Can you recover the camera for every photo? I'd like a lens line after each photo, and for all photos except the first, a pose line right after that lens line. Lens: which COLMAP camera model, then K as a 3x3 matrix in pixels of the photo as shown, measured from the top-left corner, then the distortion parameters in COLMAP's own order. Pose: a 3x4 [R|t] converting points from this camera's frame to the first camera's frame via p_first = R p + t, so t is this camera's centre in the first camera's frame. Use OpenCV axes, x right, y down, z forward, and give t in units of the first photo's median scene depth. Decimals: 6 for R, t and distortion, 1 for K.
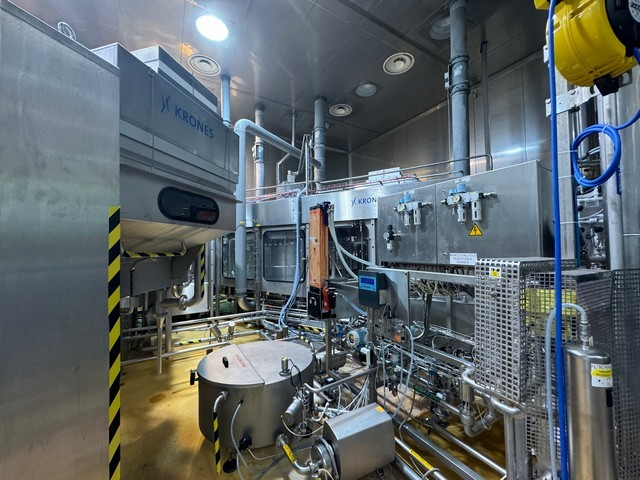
lens RADIAL K [[256.4, 0, 317.8], [0, 256.4, 239.8], [0, 0, 1]] dist [-0.000987, 0.000223]
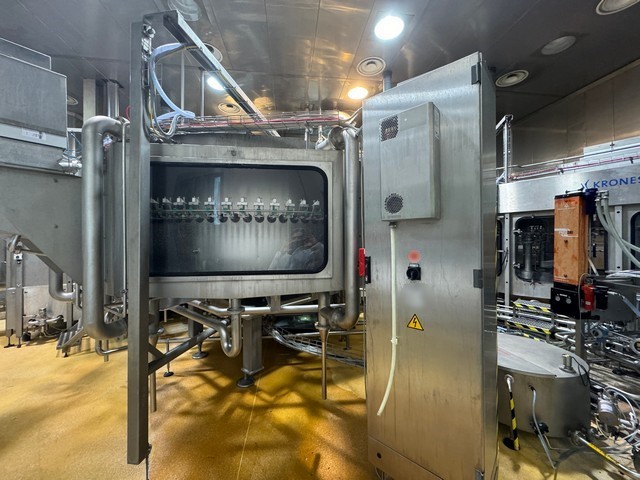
lens RADIAL K [[256.4, 0, 319.6], [0, 256.4, 239.9], [0, 0, 1]] dist [-0.000987, 0.000223]
pose [[0.914660, 0.007772, -0.404148, -0.339226], [0.007911, 0.999279, 0.037120, -0.008865], [0.404146, -0.037150, 0.913940, -0.139995]]
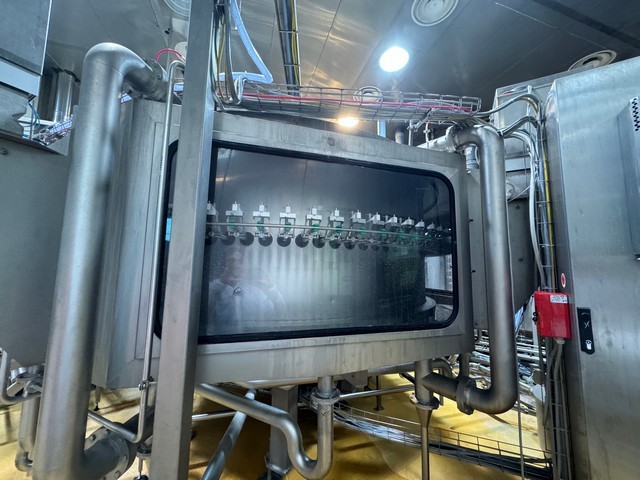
lens RADIAL K [[256.4, 0, 319.4], [0, 256.4, 240.4], [0, 0, 1]] dist [-0.000987, 0.000223]
pose [[0.970006, 0.000880, -0.243079, -0.608411], [-0.018313, 0.997416, -0.069468, -0.011899], [0.242390, 0.071835, 0.967516, -0.061232]]
